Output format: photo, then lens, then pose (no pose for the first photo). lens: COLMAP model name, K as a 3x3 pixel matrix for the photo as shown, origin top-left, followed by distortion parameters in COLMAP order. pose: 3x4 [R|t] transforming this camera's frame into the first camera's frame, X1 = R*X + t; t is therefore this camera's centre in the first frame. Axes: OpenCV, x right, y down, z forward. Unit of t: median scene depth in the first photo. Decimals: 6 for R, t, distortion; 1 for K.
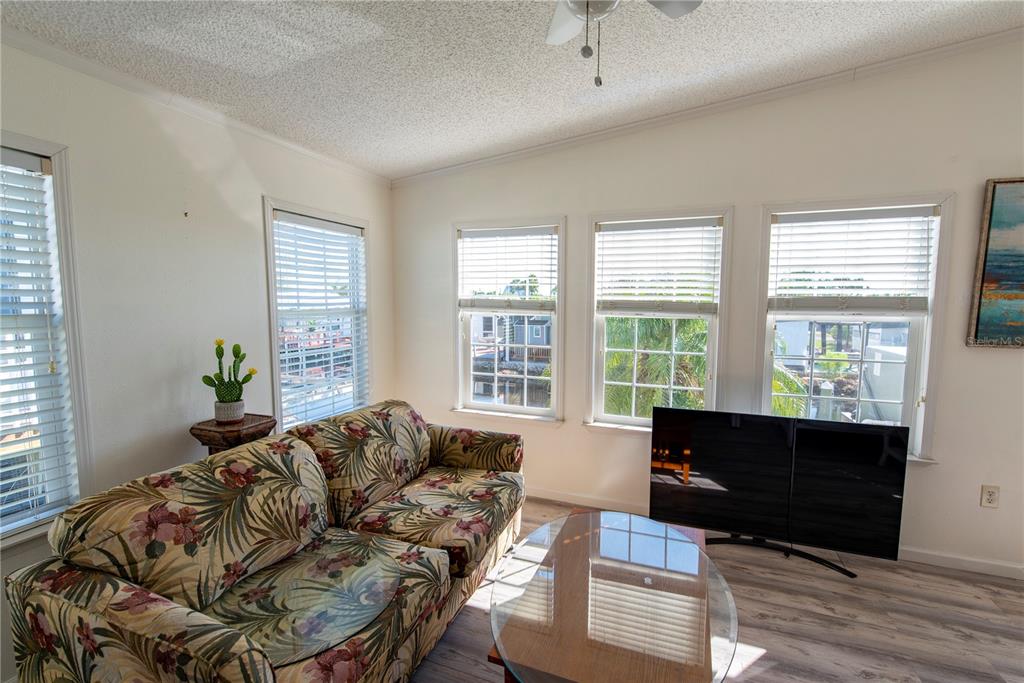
lens RADIAL K [[453.0, 0, 512.0], [0, 453.0, 341.5], [0, 0, 1]] dist [0.000829, 0.000078]
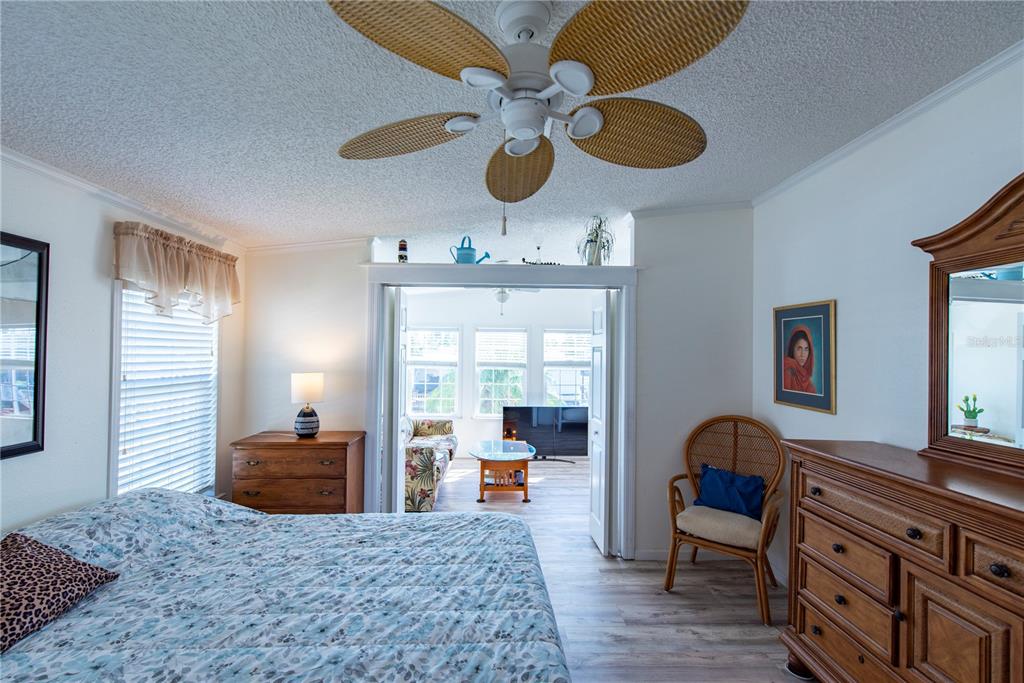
lens RADIAL K [[439.6, 0, 512.0], [0, 439.6, 341.5], [0, 0, 1]] dist [0.000601, -0.000009]
pose [[0.917299, 0.015875, 0.397882, -0.615867], [0.027616, 0.994263, -0.103337, 0.046207], [-0.397240, 0.105779, 0.911598, -1.258129]]
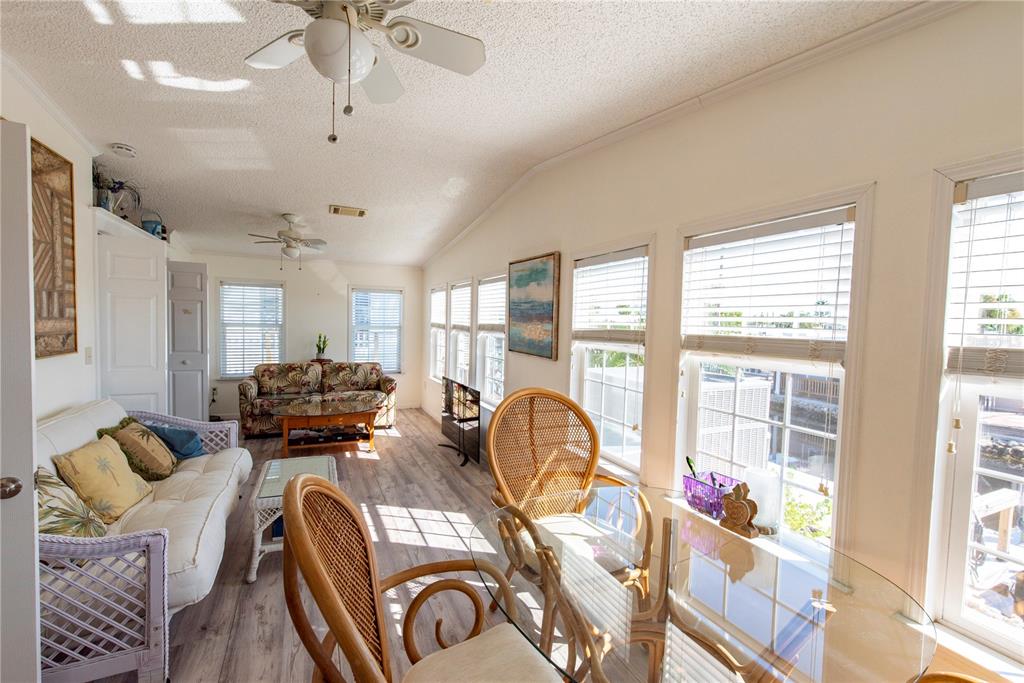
lens RADIAL K [[439.6, 0, 512.0], [0, 439.6, 341.5], [0, 0, 1]] dist [0.000601, -0.000009]
pose [[0.722329, 0.045423, -0.690056, 2.003705], [-0.086673, 0.995919, -0.025170, 0.011101], [0.686097, 0.077990, 0.723318, -0.241166]]
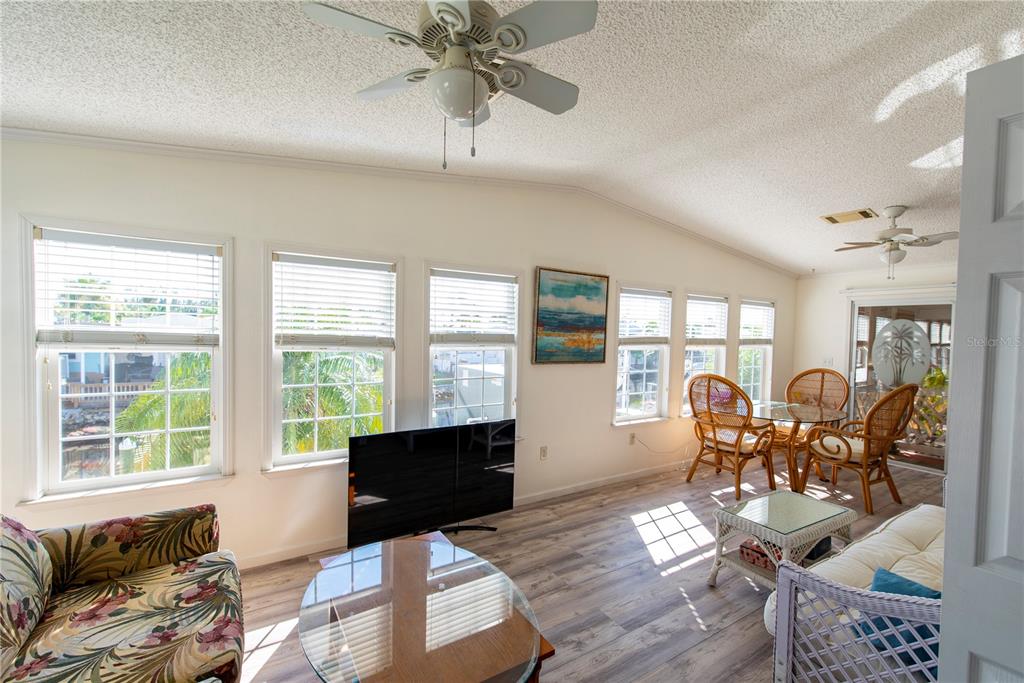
lens RADIAL K [[439.6, 0, 512.0], [0, 439.6, 341.5], [0, 0, 1]] dist [0.000601, -0.000009]
pose [[0.596788, -0.013156, 0.802291, -0.290450], [0.051878, 0.998406, -0.022217, -0.036554], [-0.800720, 0.054880, 0.596519, 0.091413]]
